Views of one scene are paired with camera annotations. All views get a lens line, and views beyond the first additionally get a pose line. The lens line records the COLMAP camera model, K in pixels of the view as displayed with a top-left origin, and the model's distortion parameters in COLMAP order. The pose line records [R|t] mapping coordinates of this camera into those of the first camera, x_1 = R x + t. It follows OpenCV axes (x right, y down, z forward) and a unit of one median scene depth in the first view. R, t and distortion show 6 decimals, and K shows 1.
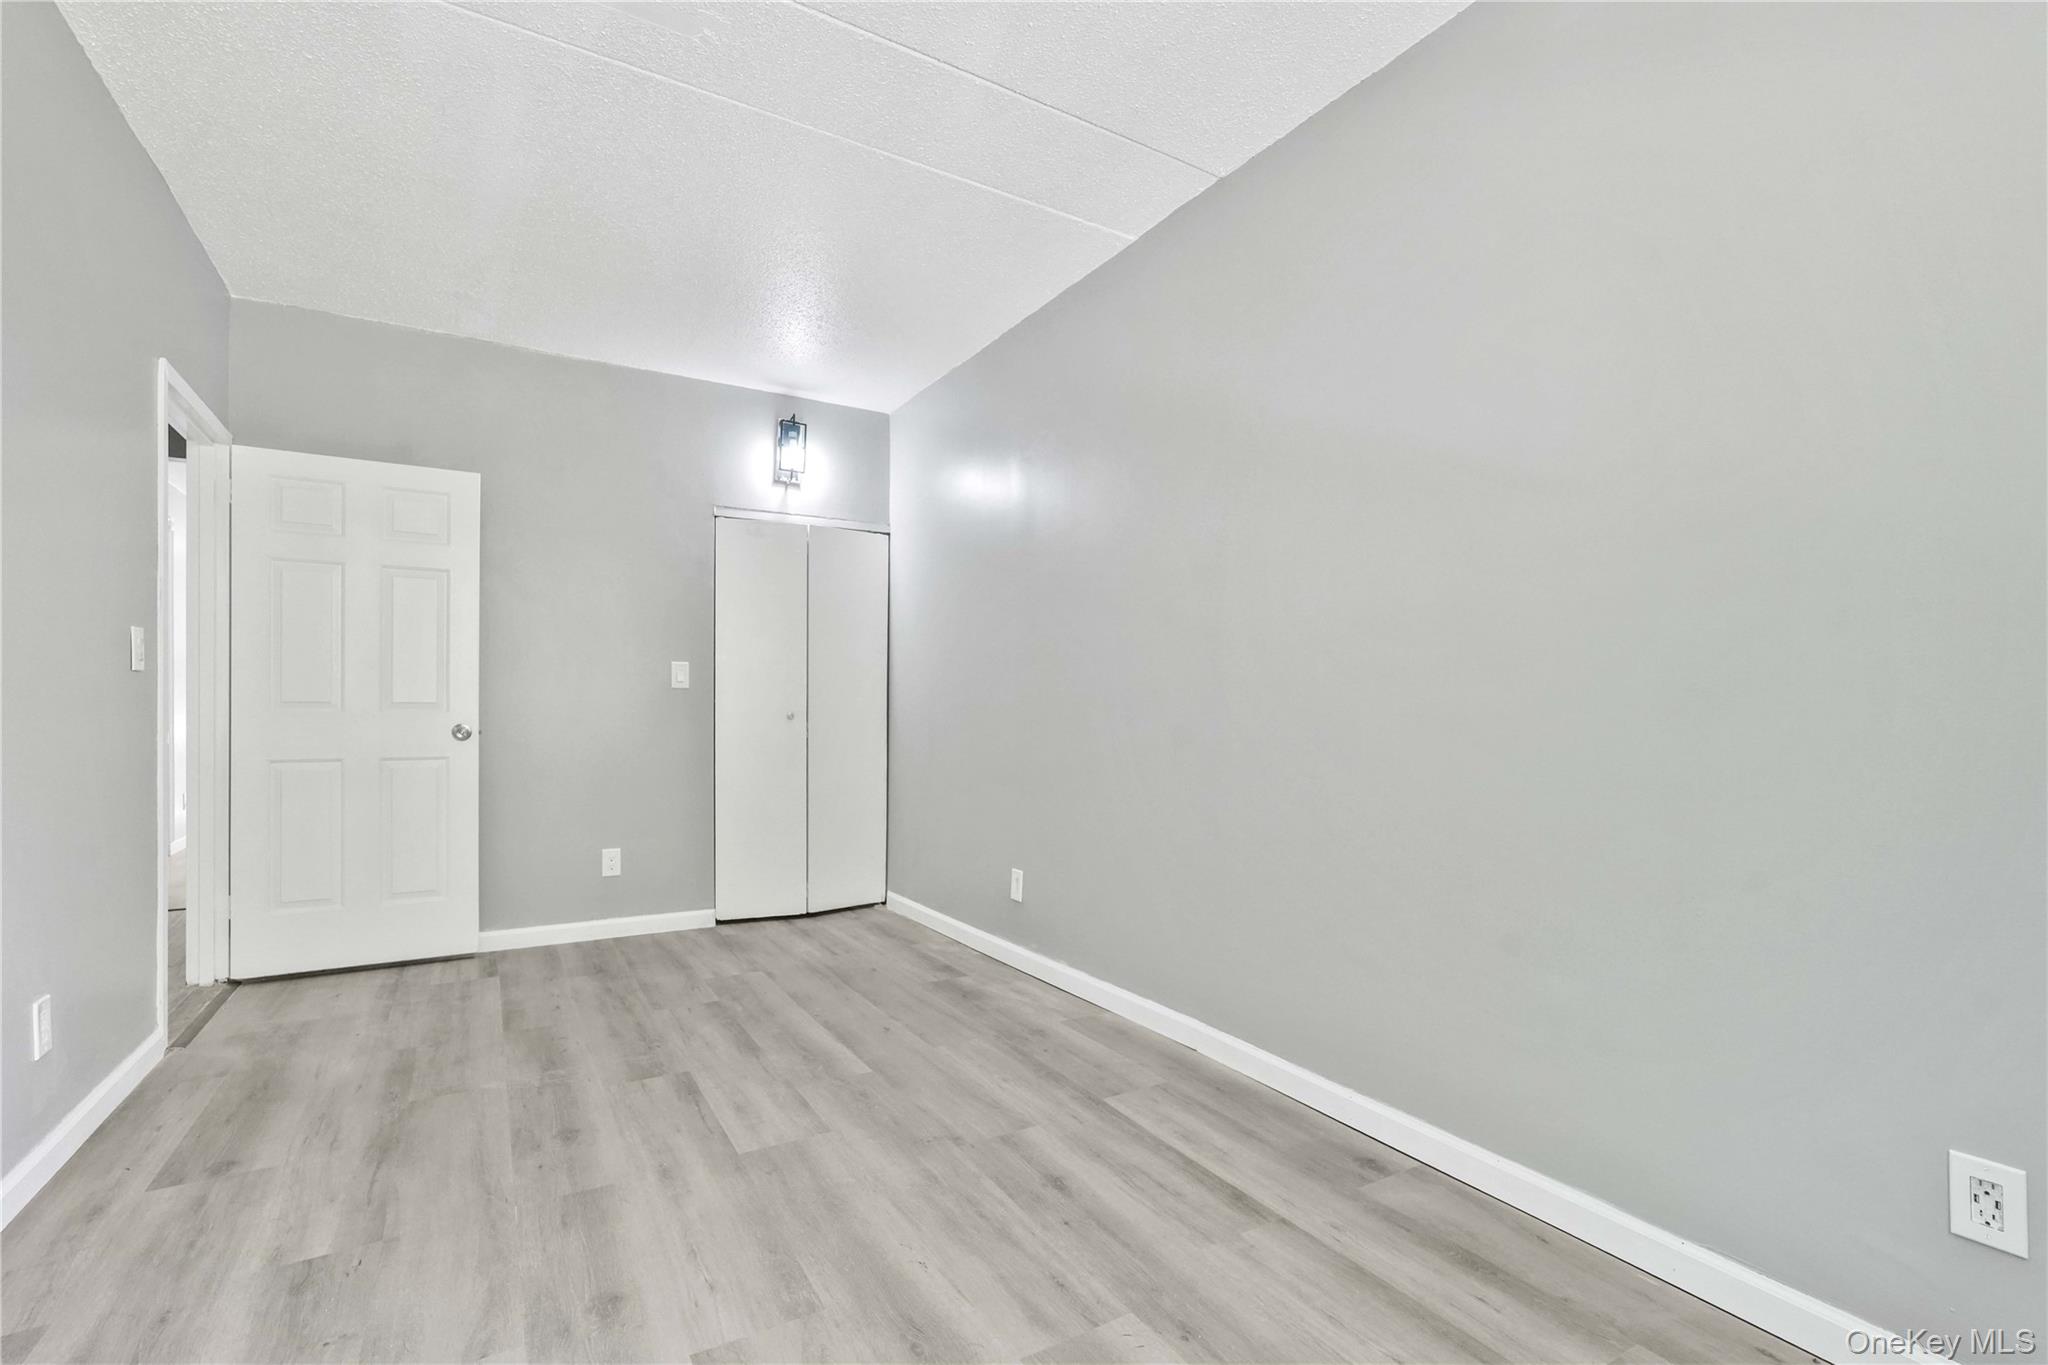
lens RADIAL K [[924.3, 0, 1023.4], [0, 924.3, 695.6], [0, 0, 1]] dist [0.001101, 0.001588]
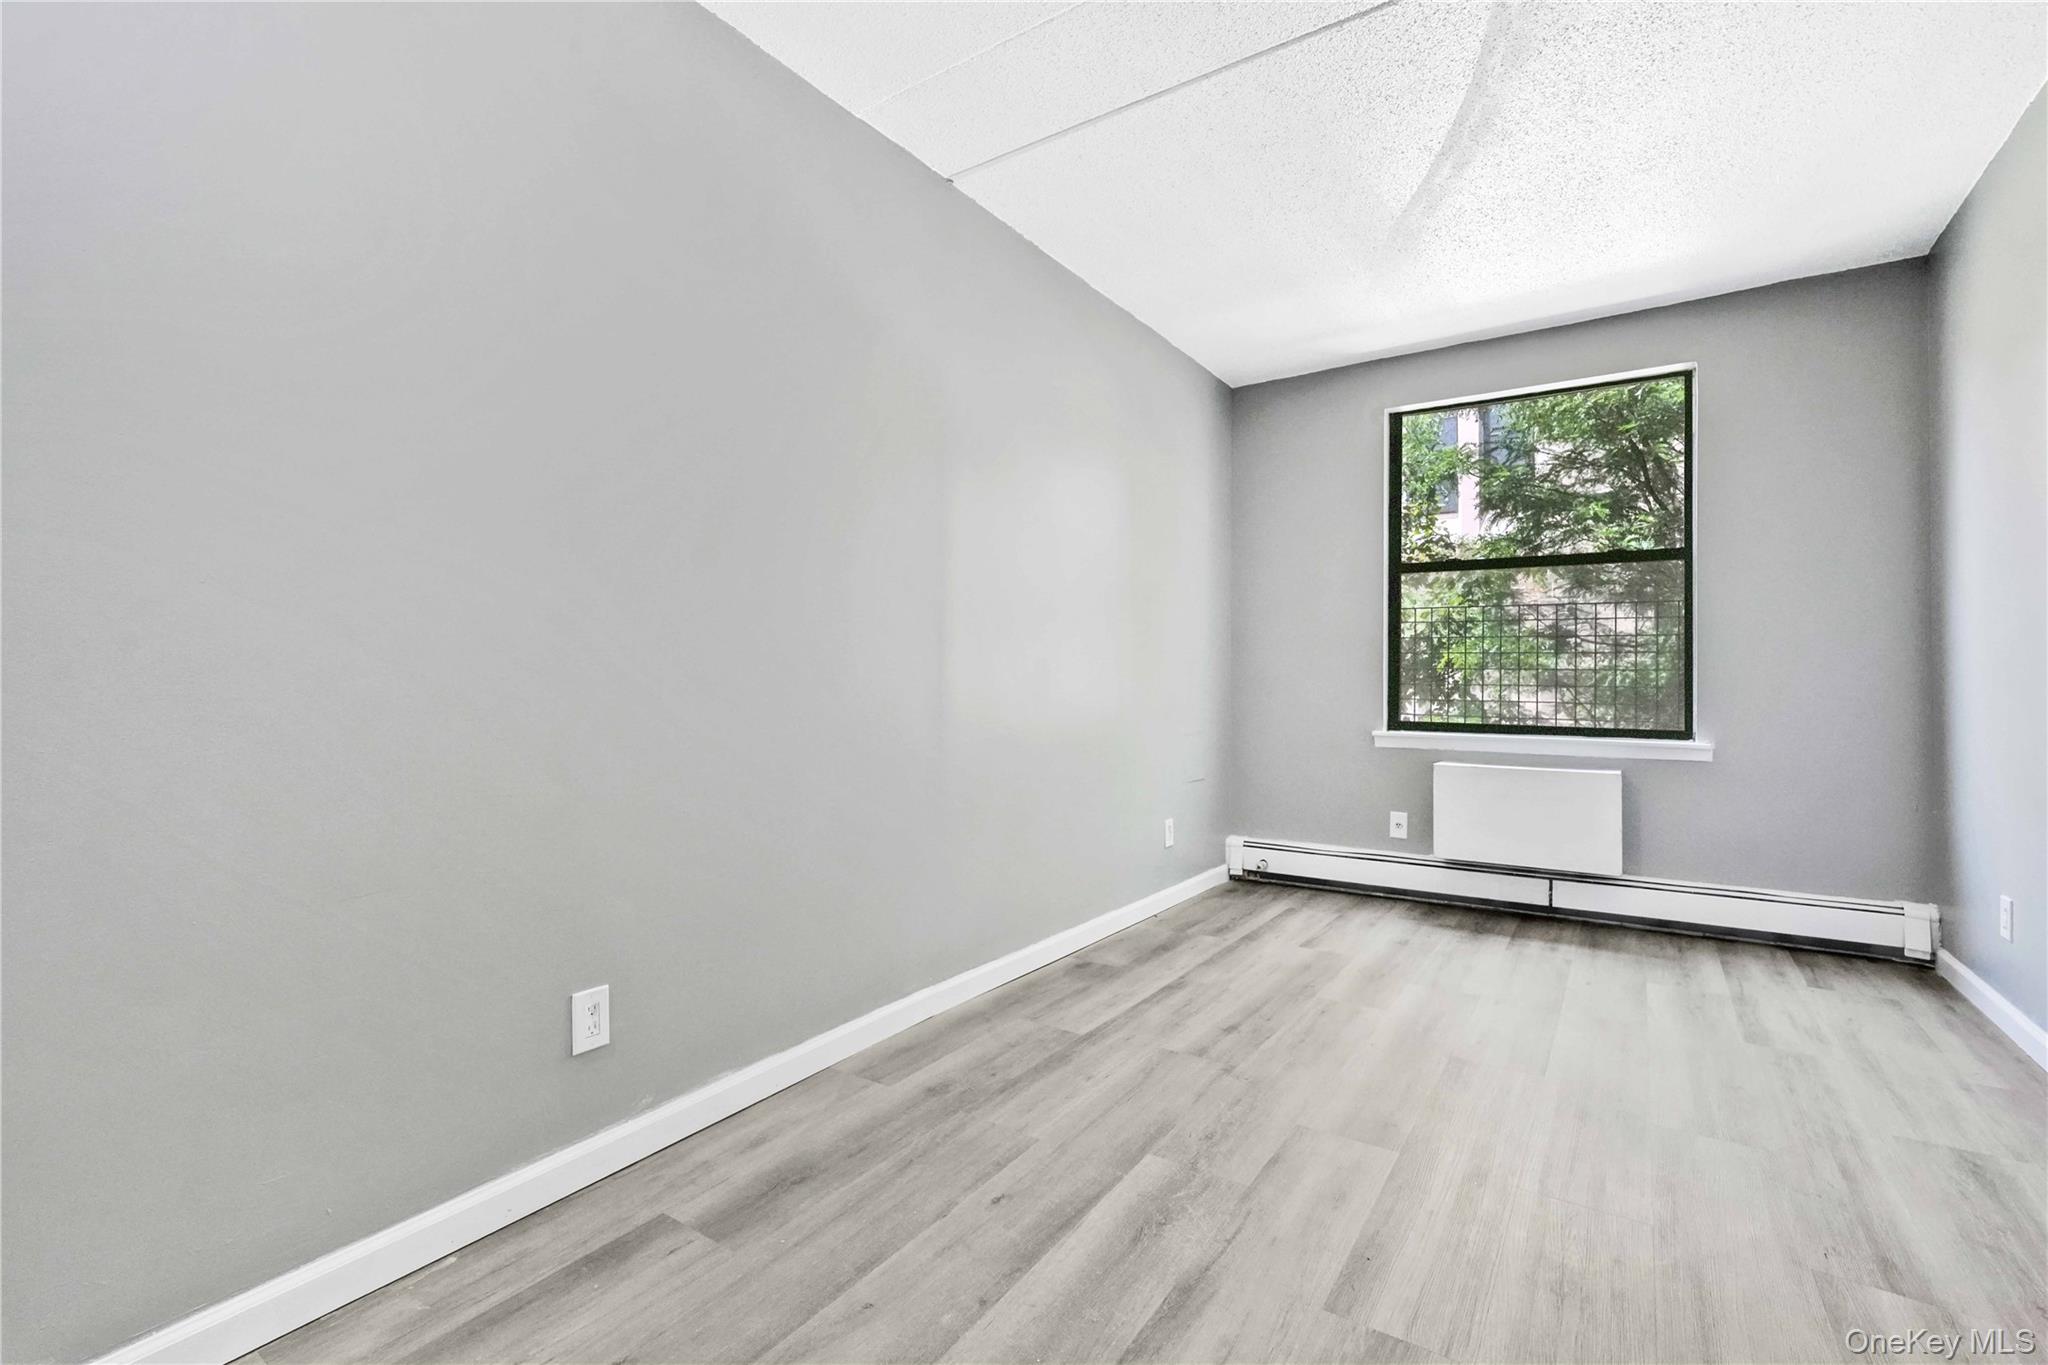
lens RADIAL K [[924.3, 0, 1024.9], [0, 924.3, 678.6], [0, 0, 1]] dist [0.001101, 0.001588]
pose [[-0.440303, 0.001734, 0.897848, -0.841227], [-0.019788, 0.999737, -0.011634, 0.030643], [-0.897631, -0.022889, -0.440153, 1.510927]]
